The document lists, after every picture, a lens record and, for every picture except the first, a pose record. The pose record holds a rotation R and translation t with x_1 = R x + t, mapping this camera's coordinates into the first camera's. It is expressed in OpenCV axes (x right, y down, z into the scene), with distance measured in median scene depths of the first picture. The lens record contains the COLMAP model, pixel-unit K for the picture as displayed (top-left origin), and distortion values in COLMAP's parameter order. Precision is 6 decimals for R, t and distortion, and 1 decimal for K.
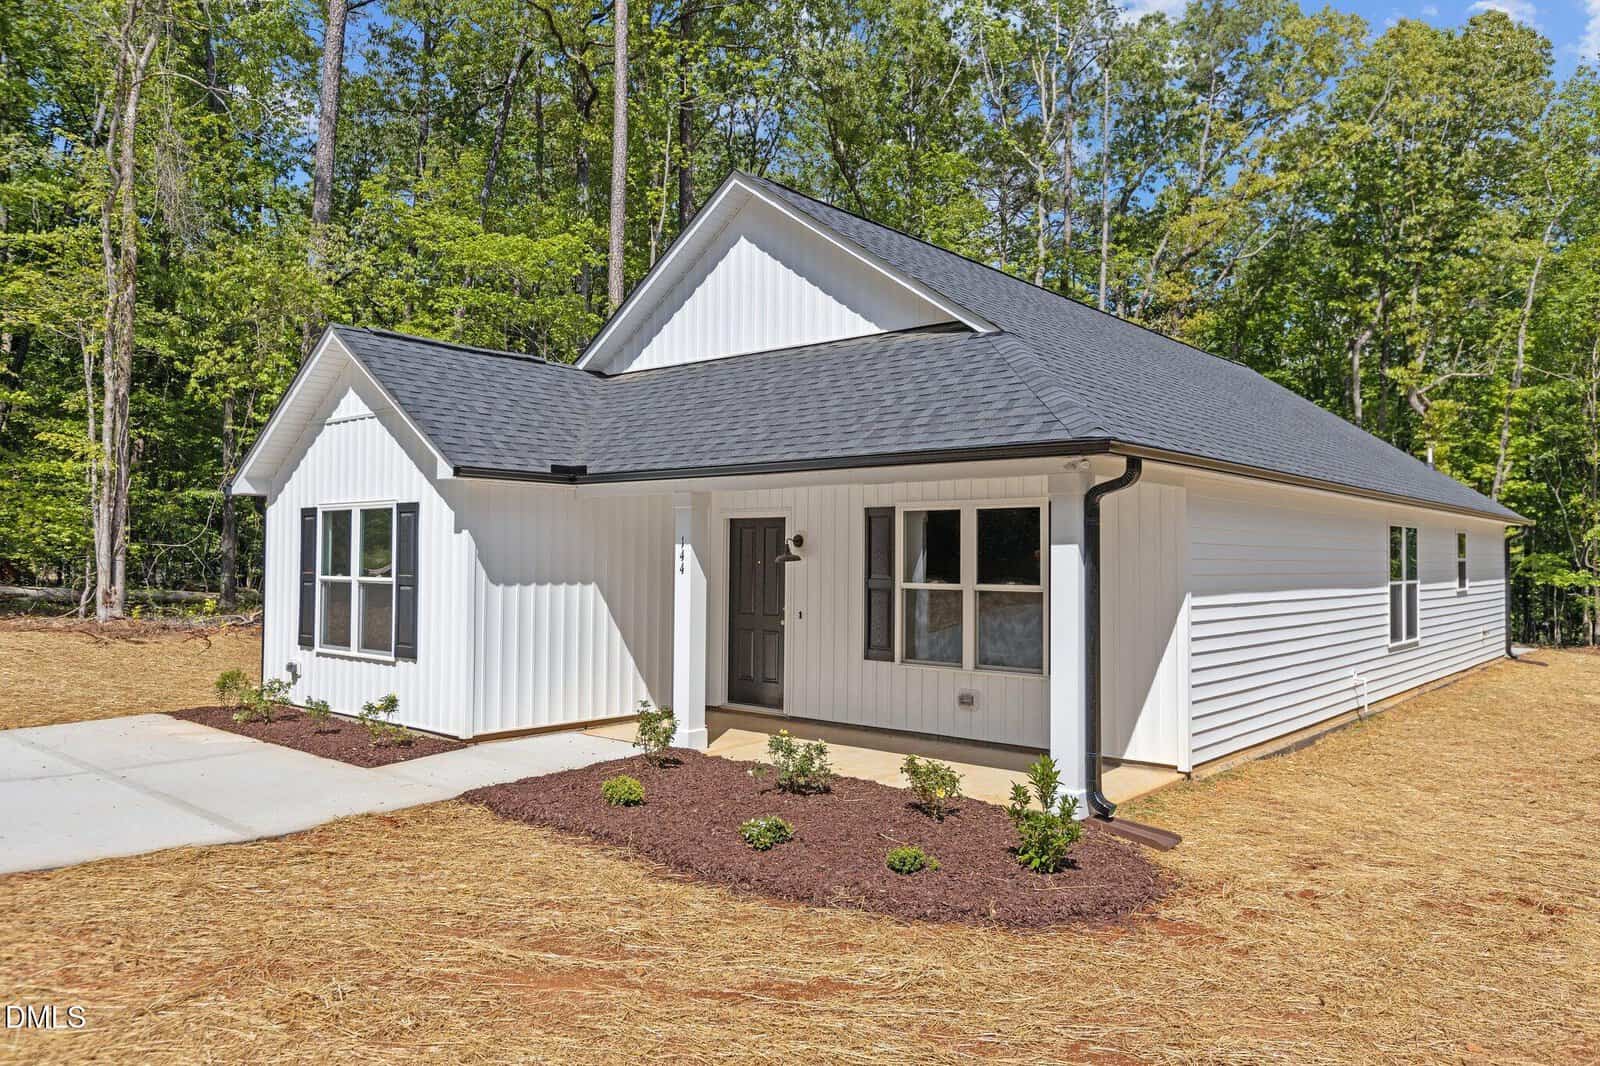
lens RADIAL K [[1065.5, 0, 803.1], [0, 1065.5, 533.6], [0, 0, 1]] dist [-0.000487, -0.000218]
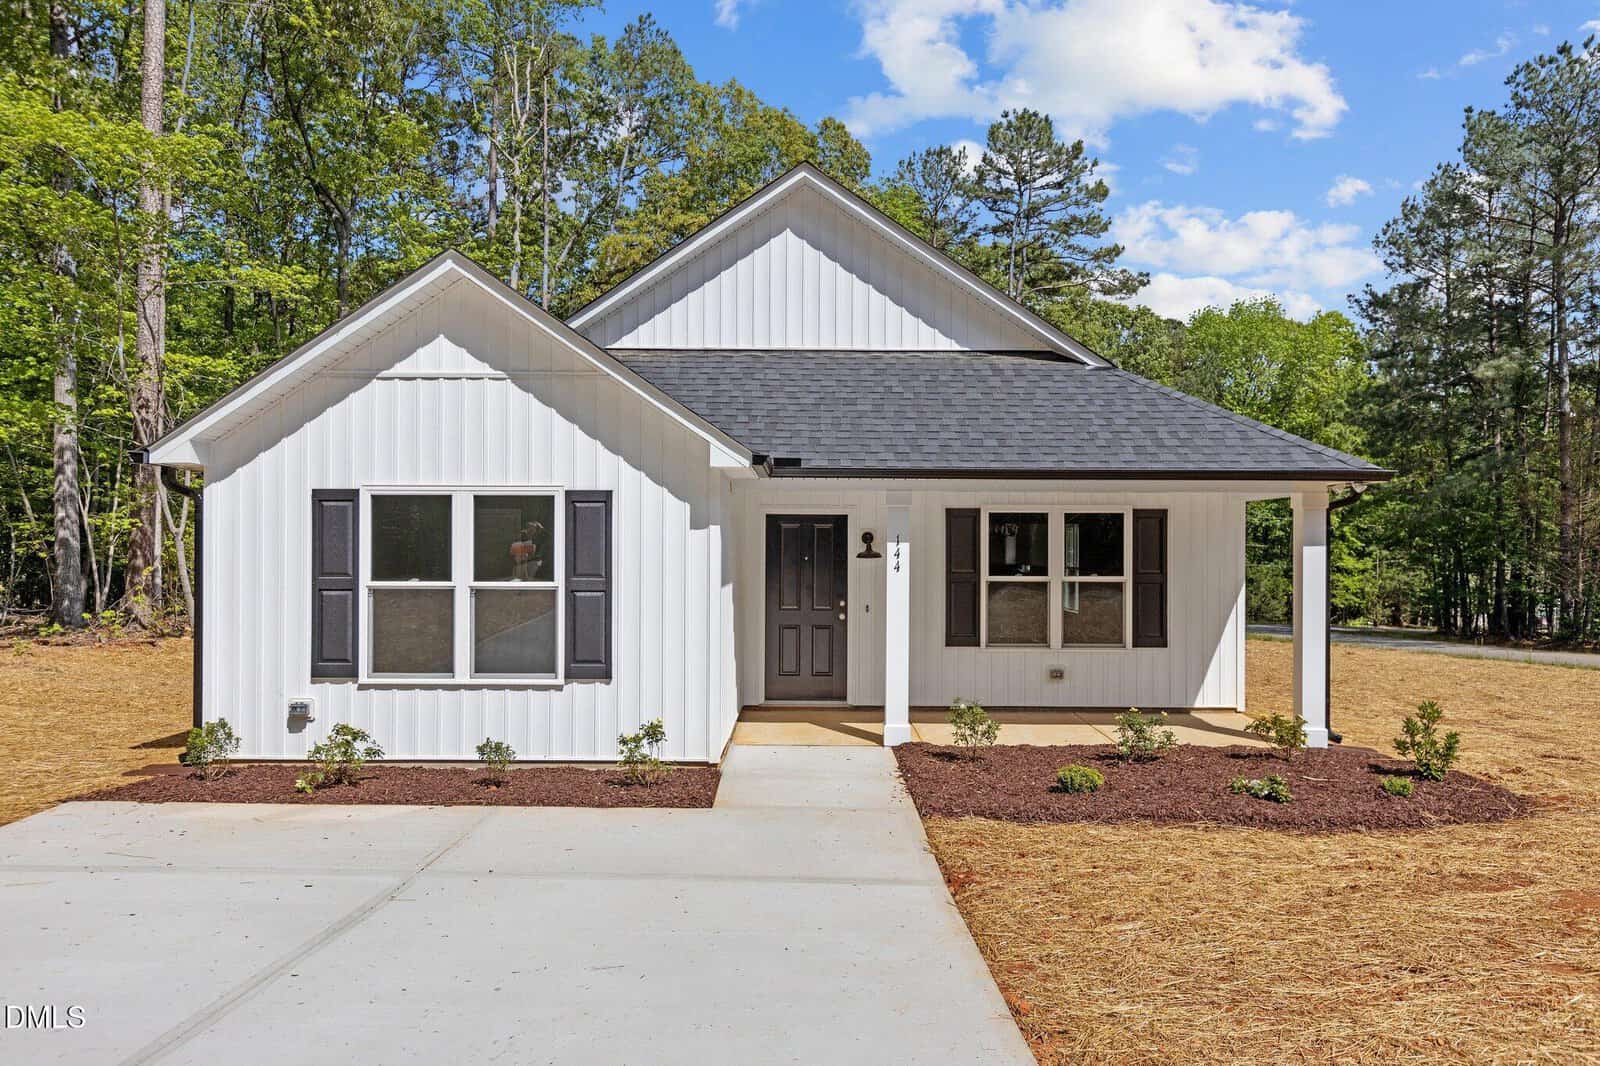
lens RADIAL K [[1035.1, 0, 760.5], [0, 1035.1, 547.5], [0, 0, 1]] dist [0.003888, -0.006971]
pose [[0.773222, -0.001600, 0.634133, -0.780578], [-0.015314, 0.999658, 0.021195, -0.003879], [-0.633950, -0.026099, 0.772933, 0.300894]]
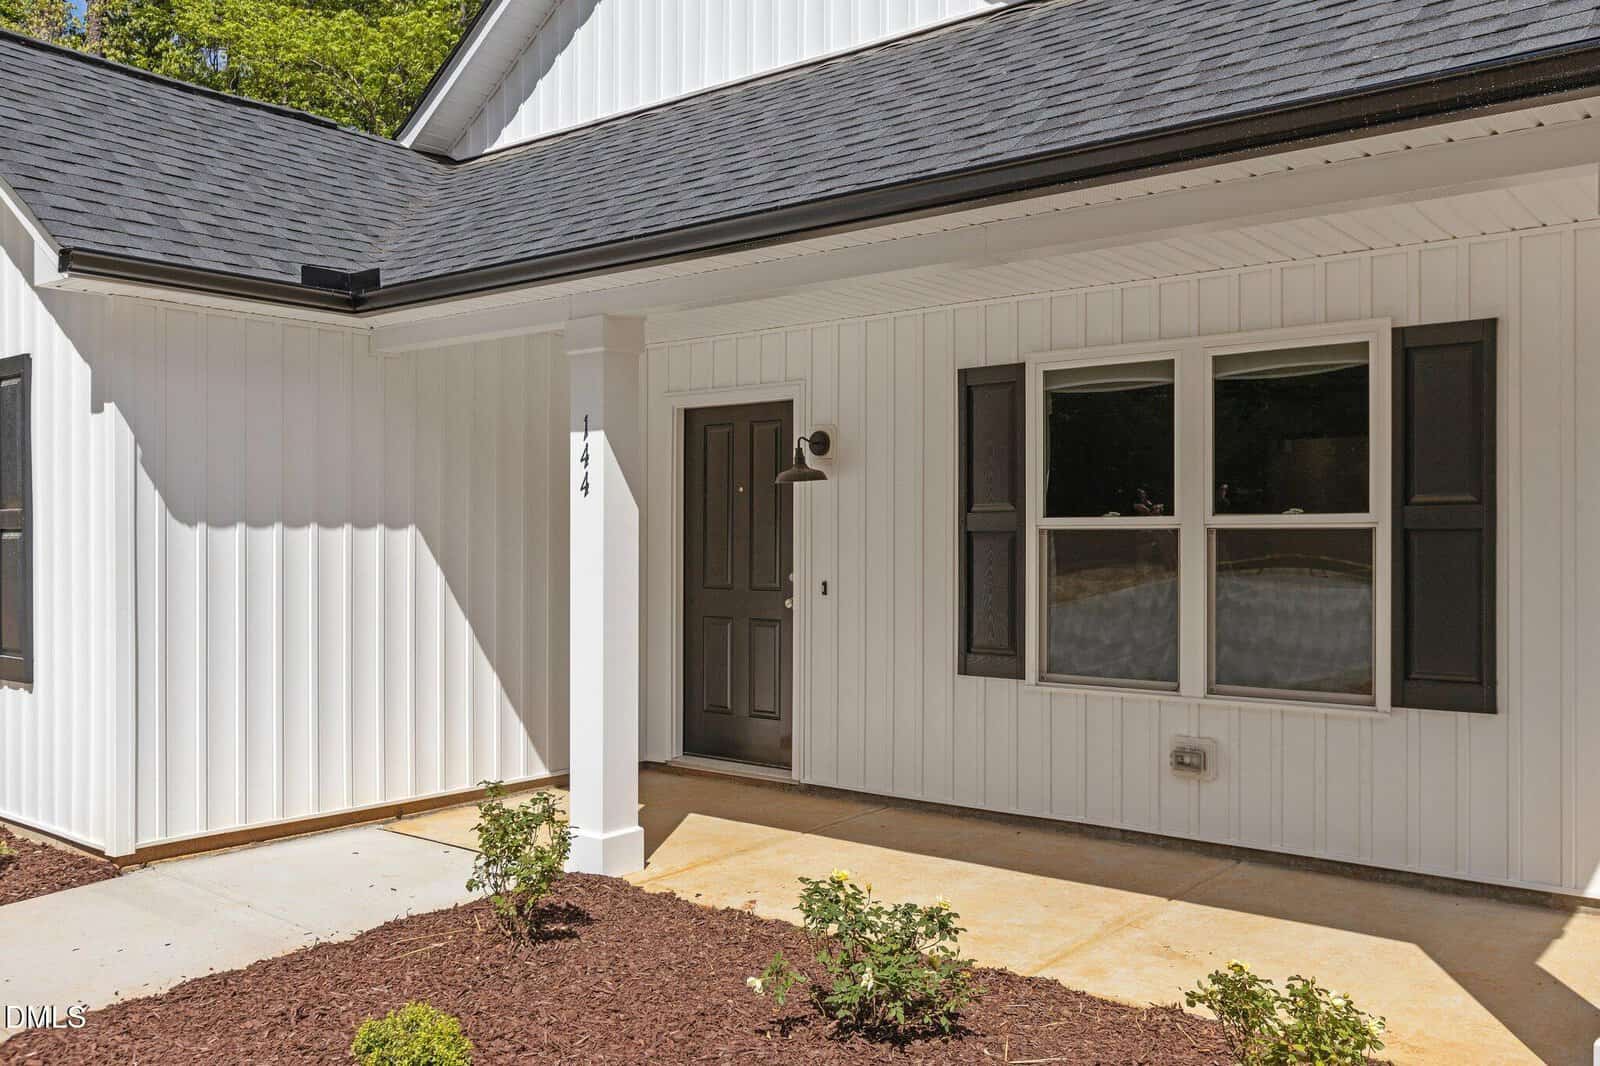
lens RADIAL K [[1304.4, 0, 811.4], [0, 1304.4, 549.9], [0, 0, 1]] dist [0.000283, 0.004319]
pose [[0.999302, -0.005967, 0.036865, -0.034107], [0.004790, 0.999478, 0.031937, 0.040732], [-0.037037, -0.031739, 0.998810, 0.400792]]
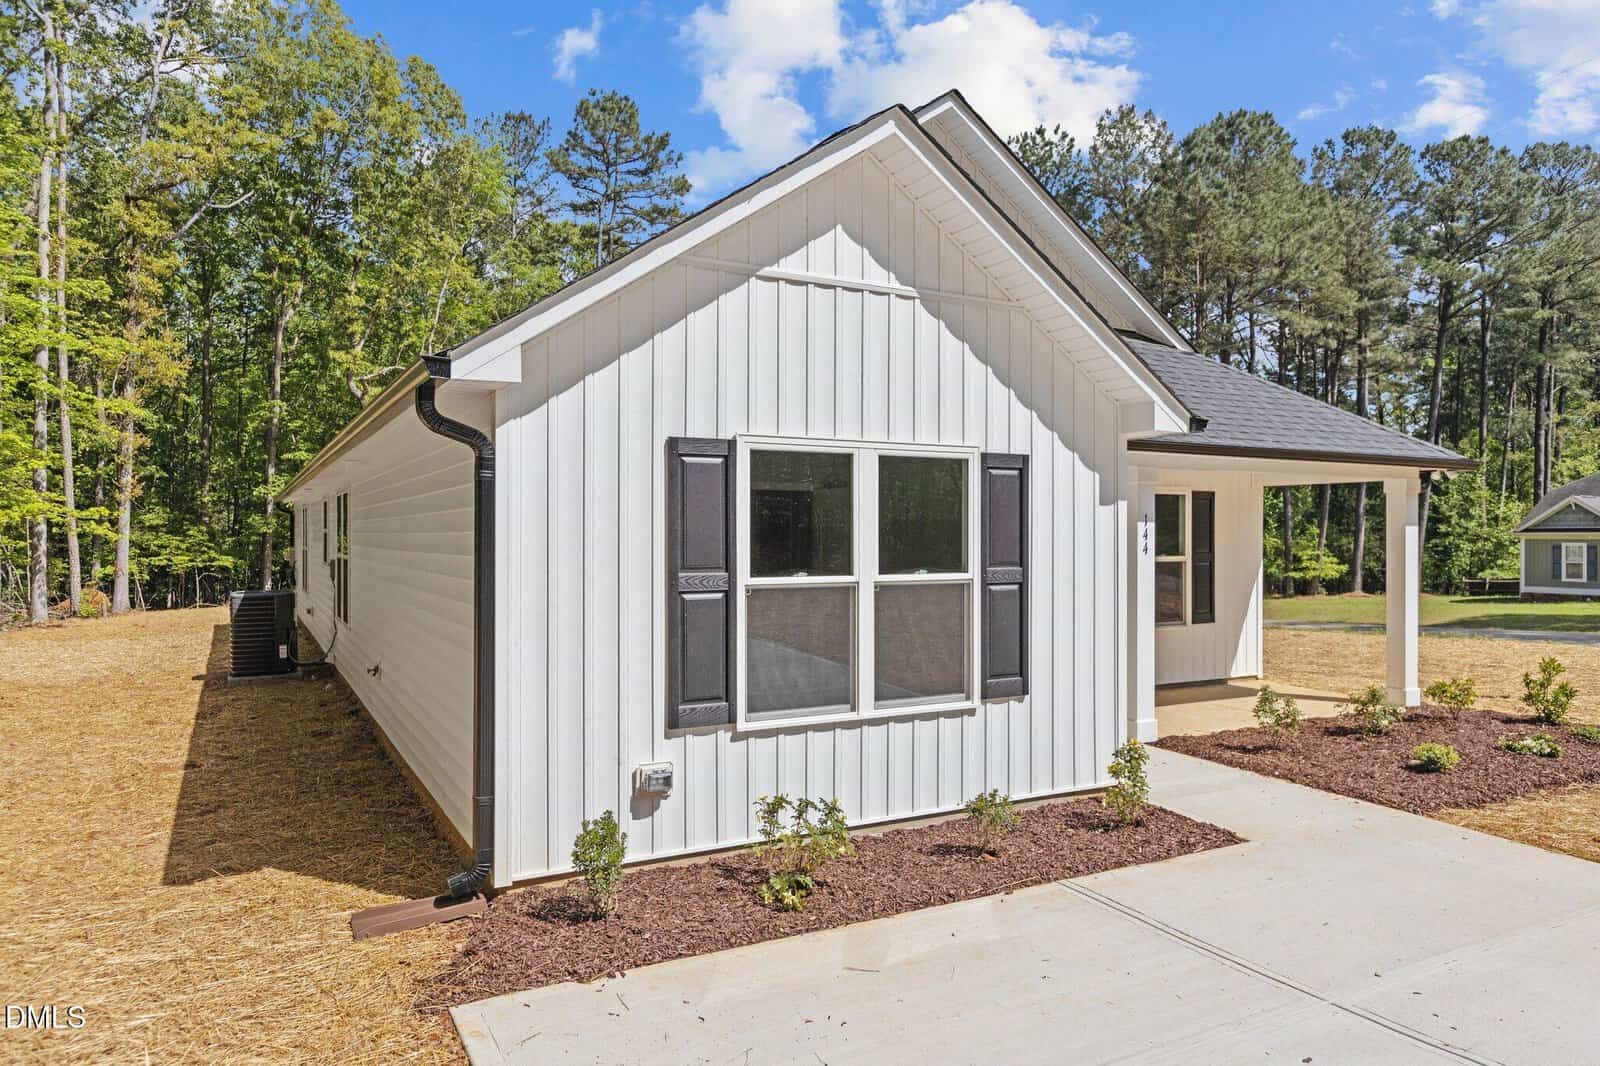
lens RADIAL K [[1035.1, 0, 788.1], [0, 1035.1, 530.0], [0, 0, 1]] dist [0.003888, -0.006971]
pose [[0.361181, -0.001545, 0.932495, -1.001919], [-0.021020, 0.999731, 0.009798, 0.013452], [-0.932259, -0.023140, 0.361051, 0.902055]]
